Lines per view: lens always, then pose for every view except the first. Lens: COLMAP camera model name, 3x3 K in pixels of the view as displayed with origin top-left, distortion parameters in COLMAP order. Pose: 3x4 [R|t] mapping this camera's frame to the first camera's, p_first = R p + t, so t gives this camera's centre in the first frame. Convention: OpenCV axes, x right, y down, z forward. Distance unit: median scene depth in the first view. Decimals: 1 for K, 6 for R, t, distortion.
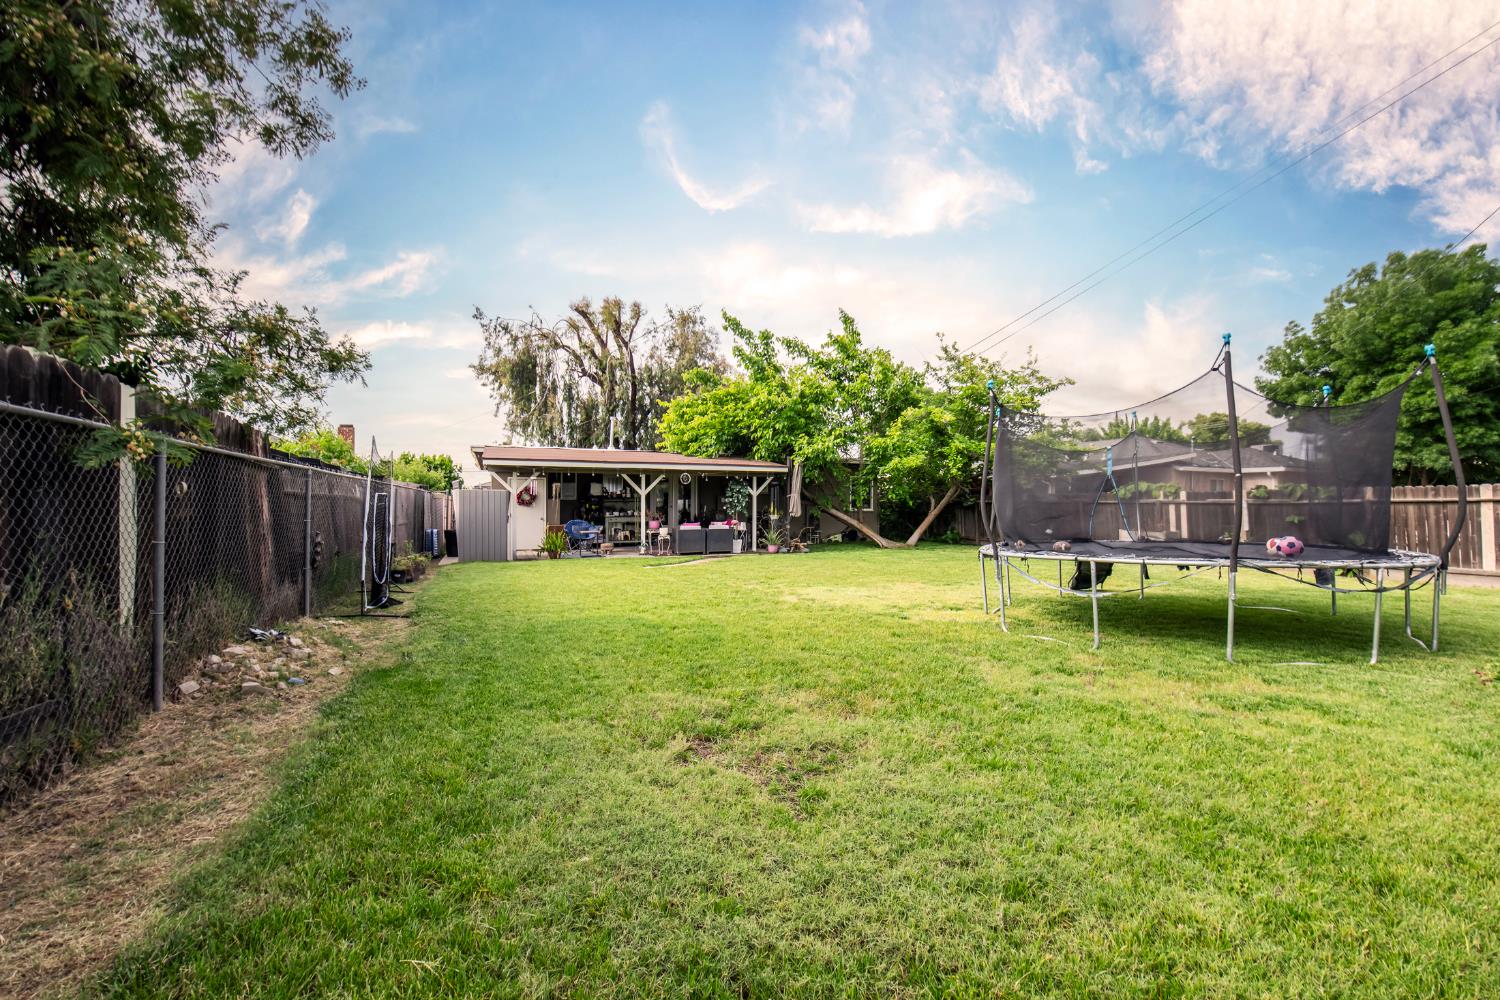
lens RADIAL K [[613.6, 0, 755.8], [0, 613.6, 500.0], [0, 0, 1]] dist [-0.017266, -0.001011]
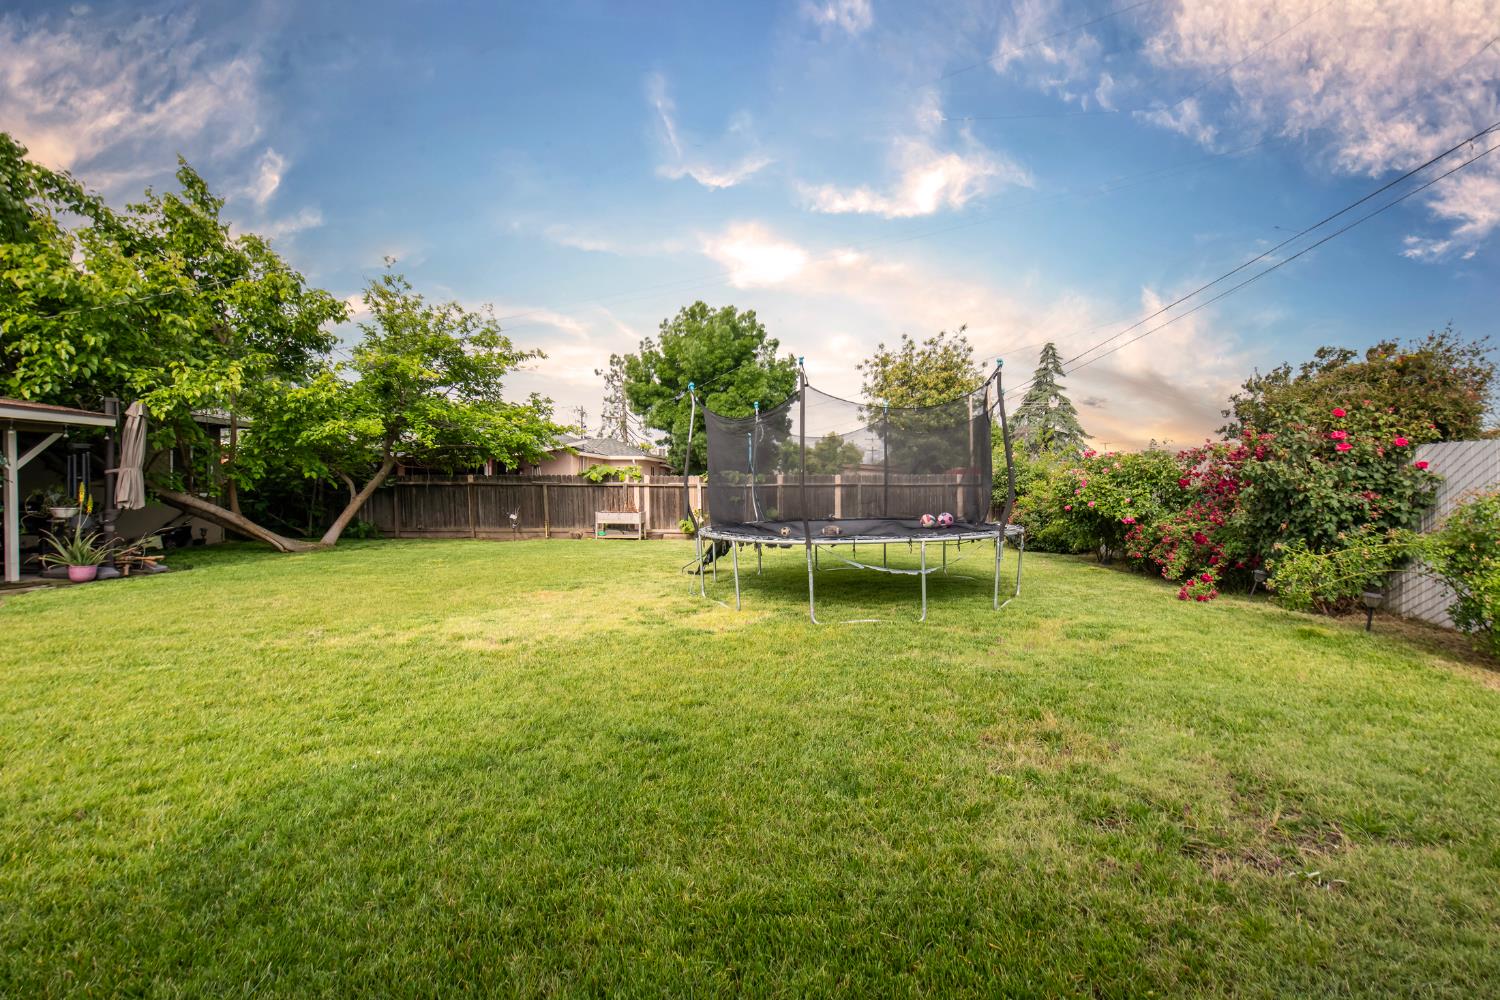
lens RADIAL K [[613.6, 0, 755.8], [0, 613.6, 500.0], [0, 0, 1]] dist [-0.017266, -0.001011]
pose [[0.479510, -0.018590, 0.877339, -0.137540], [-0.007751, 0.999647, 0.025419, 0.000574], [-0.877502, -0.018989, 0.479197, 0.247929]]
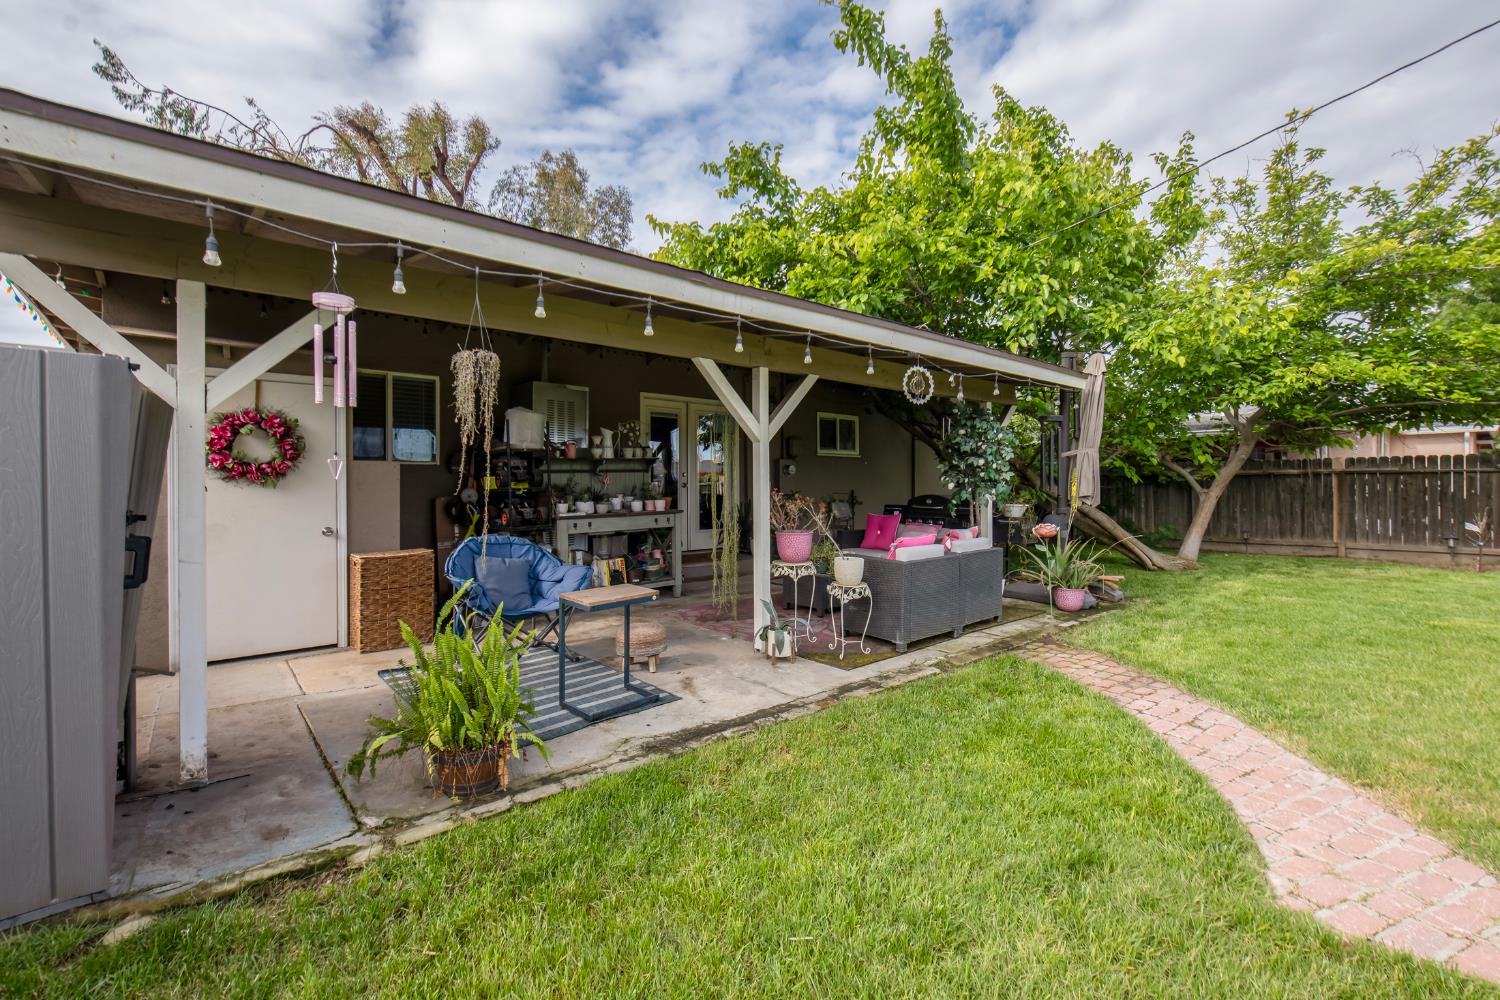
lens RADIAL K [[613.6, 0, 755.8], [0, 613.6, 500.0], [0, 0, 1]] dist [-0.017266, -0.001011]
pose [[0.939729, -0.014727, 0.341603, -0.268084], [0.008751, 0.999781, 0.019028, 0.013741], [-0.341808, -0.014892, 0.939652, 0.696491]]
